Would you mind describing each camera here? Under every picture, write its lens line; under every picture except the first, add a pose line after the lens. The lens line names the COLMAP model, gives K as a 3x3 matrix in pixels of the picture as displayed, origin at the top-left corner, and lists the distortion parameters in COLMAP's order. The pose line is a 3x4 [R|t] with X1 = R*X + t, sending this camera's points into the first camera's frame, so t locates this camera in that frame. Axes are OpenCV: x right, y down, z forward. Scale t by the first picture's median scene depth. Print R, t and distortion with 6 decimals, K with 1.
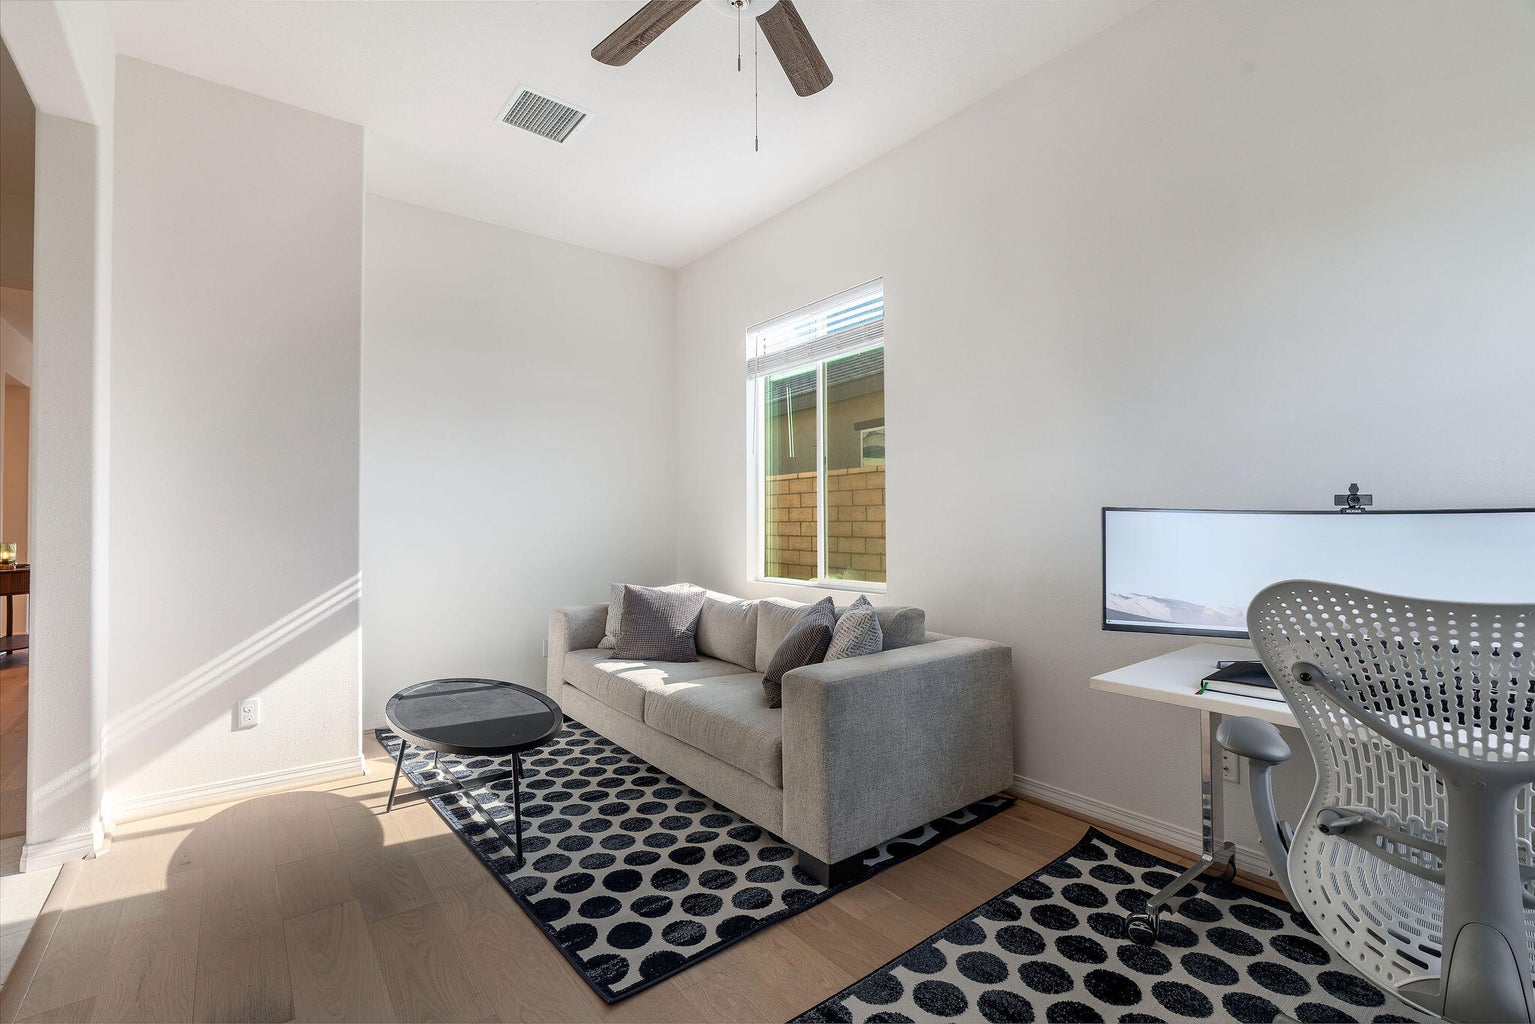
lens RADIAL K [[688.4, 0, 765.1], [0, 688.4, 509.2], [0, 0, 1]] dist [-0.004597, 0.001275]
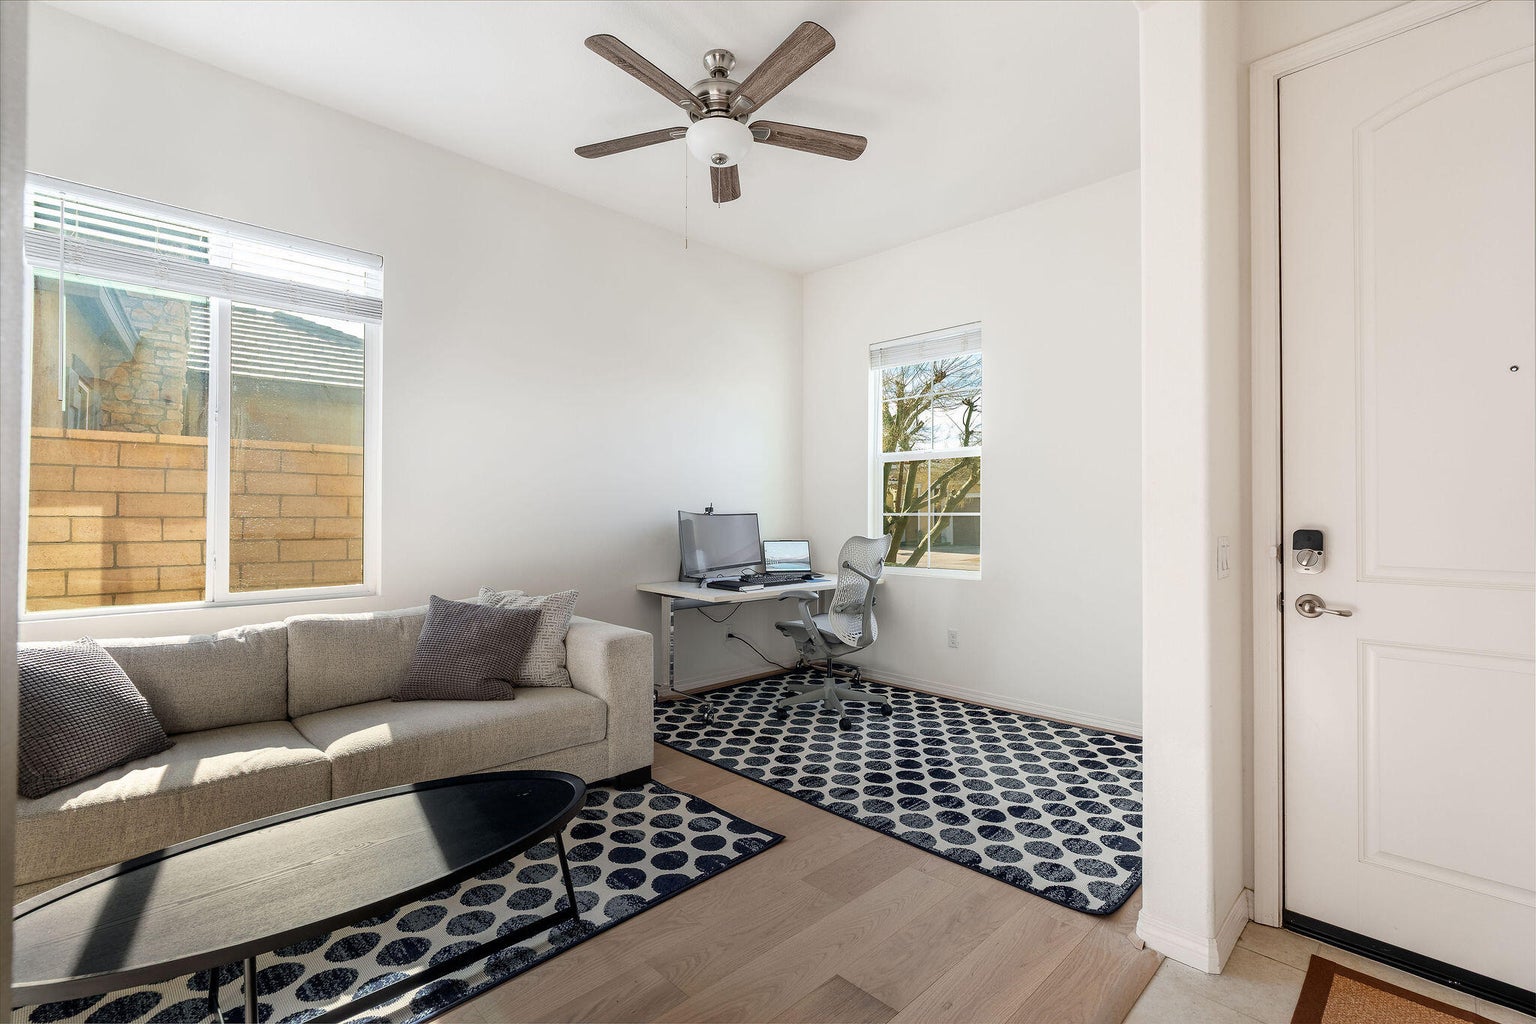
lens RADIAL K [[681.7, 0, 766.1], [0, 681.7, 510.5], [0, 0, 1]] dist [-0.003041, -0.000266]
pose [[-0.113355, 0.018211, 0.993388, -1.090782], [-0.015794, 0.999673, -0.020129, 0.025109], [-0.993429, -0.017971, -0.113030, 0.781368]]
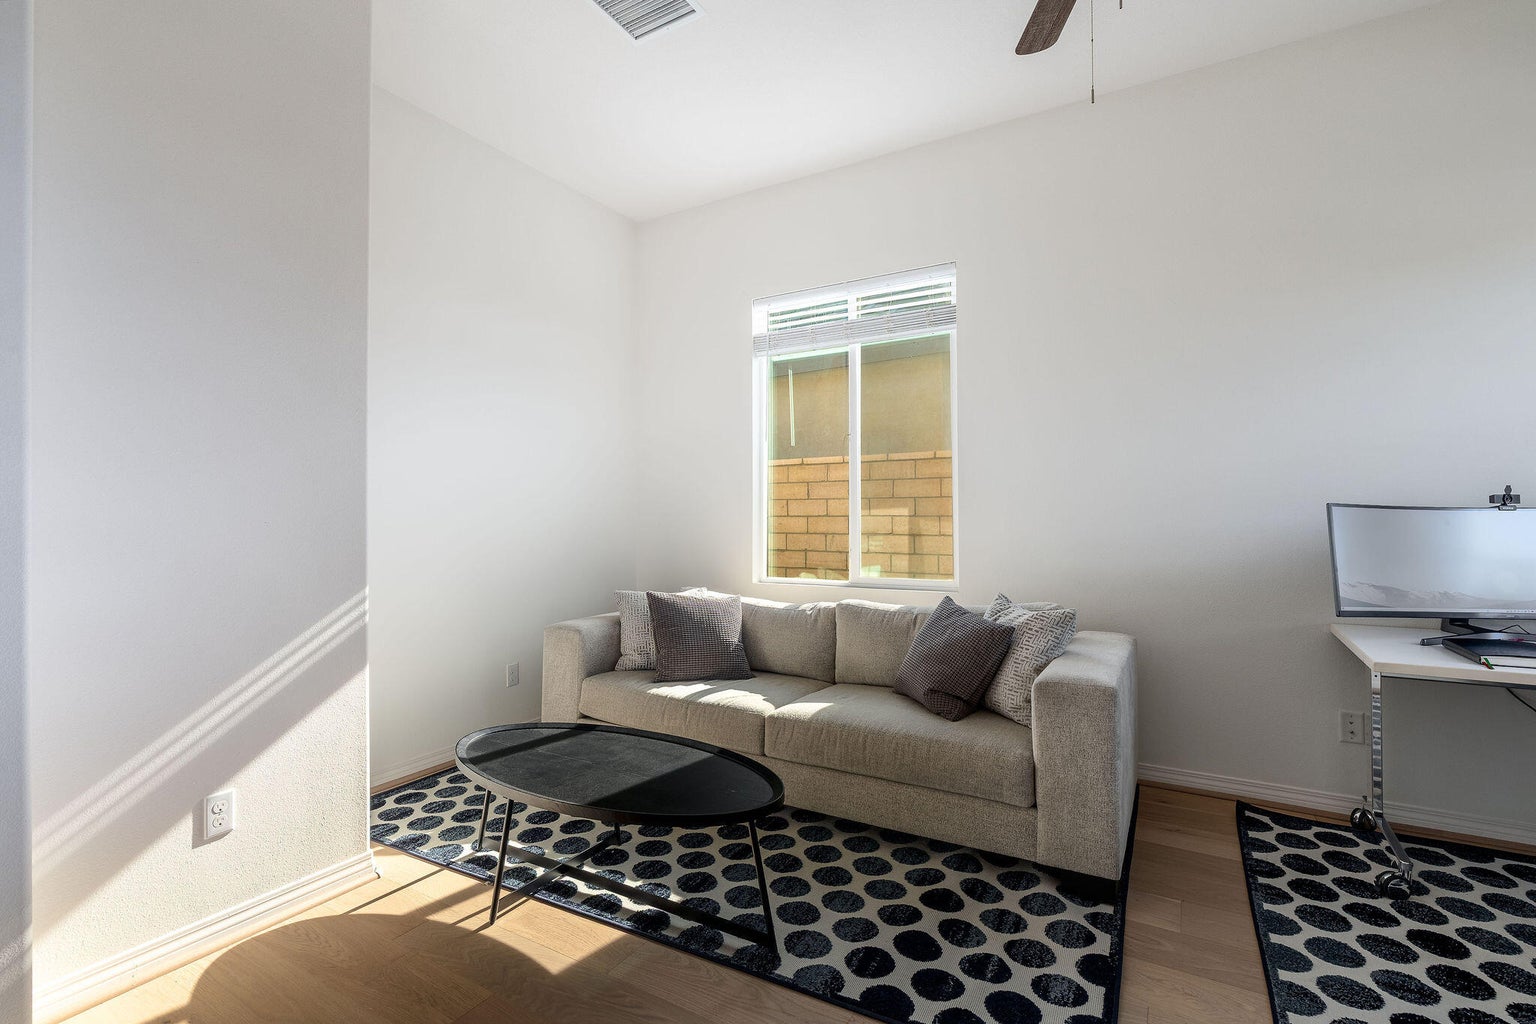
lens RADIAL K [[708.4, 0, 772.0], [0, 708.4, 512.7], [0, 0, 1]] dist [-0.002258, 0.000499]
pose [[0.928702, 0.006537, 0.370771, -0.589260], [-0.010014, 0.999922, 0.007455, 0.010336], [-0.370693, -0.010637, 0.928695, 0.235803]]
